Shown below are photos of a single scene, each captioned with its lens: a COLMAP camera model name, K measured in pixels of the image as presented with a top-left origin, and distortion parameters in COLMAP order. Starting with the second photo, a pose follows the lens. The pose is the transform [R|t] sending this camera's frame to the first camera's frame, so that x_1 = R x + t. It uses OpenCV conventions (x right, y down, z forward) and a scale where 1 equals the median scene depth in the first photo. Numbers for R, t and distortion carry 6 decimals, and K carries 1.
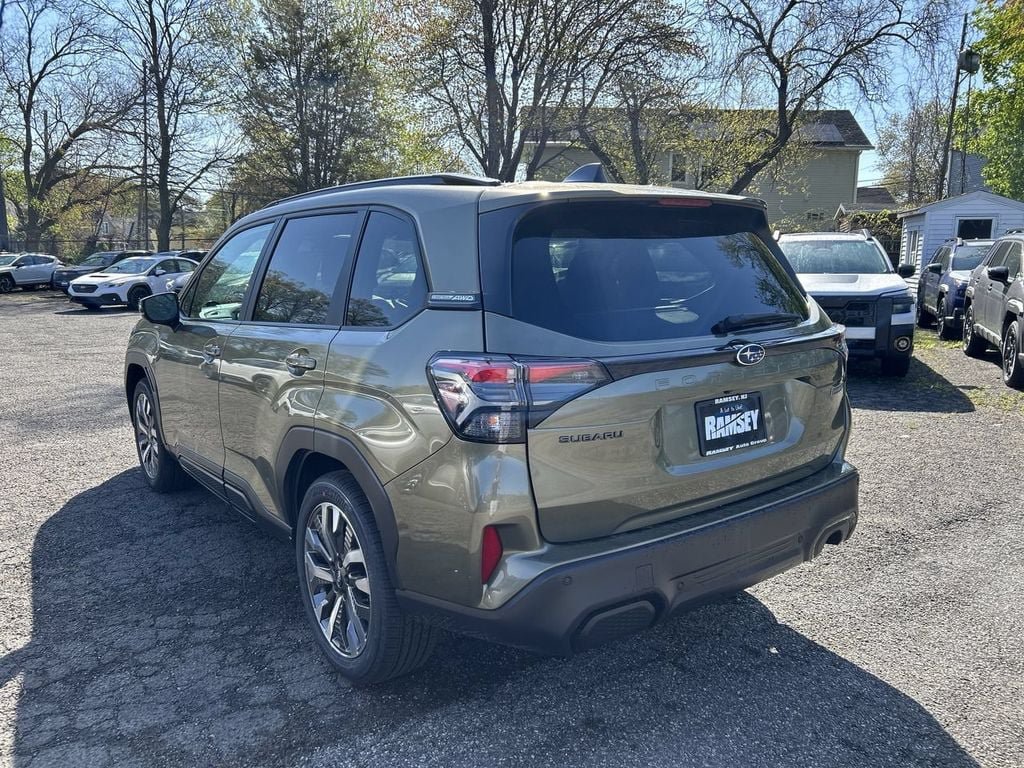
lens RADIAL K [[771.0, 0, 512.0], [0, 771.0, 384.0], [0, 0, 1]] dist [0.006611, -0.000946]
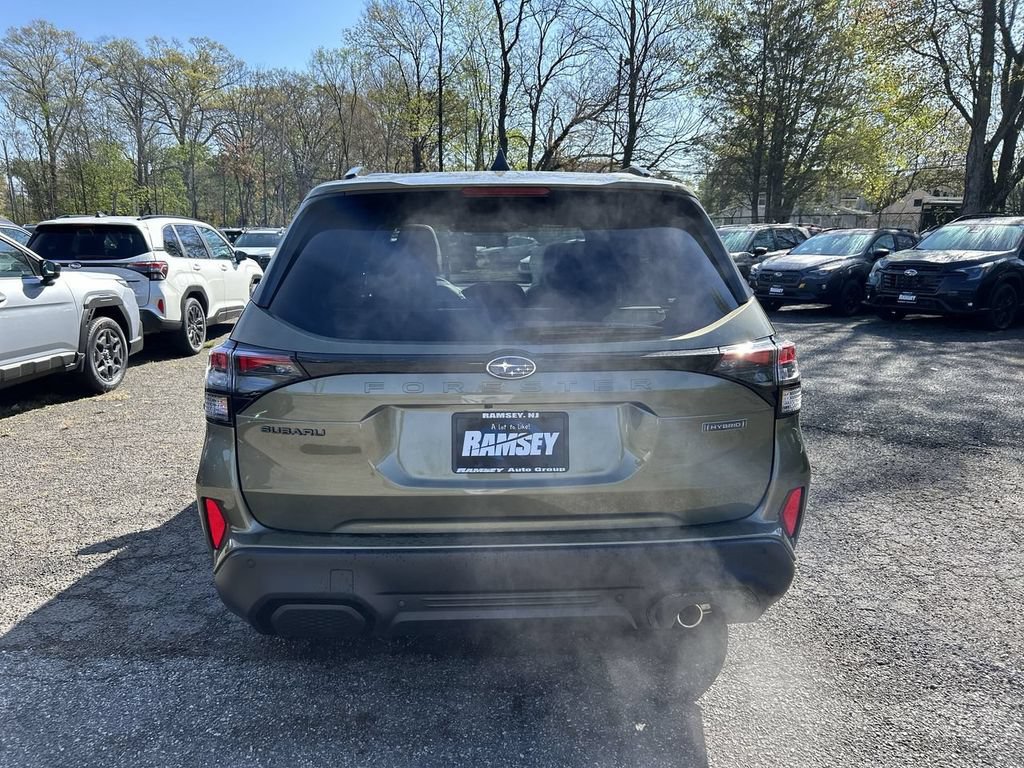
lens RADIAL K [[763.1, 0, 512.0], [0, 763.1, 384.0], [0, 0, 1]] dist [0.052146, -0.054436]
pose [[0.829415, 0.111252, -0.547443, 0.688258], [-0.096166, 0.993774, 0.056259, -0.059669], [0.550294, 0.005984, 0.834950, 0.243637]]
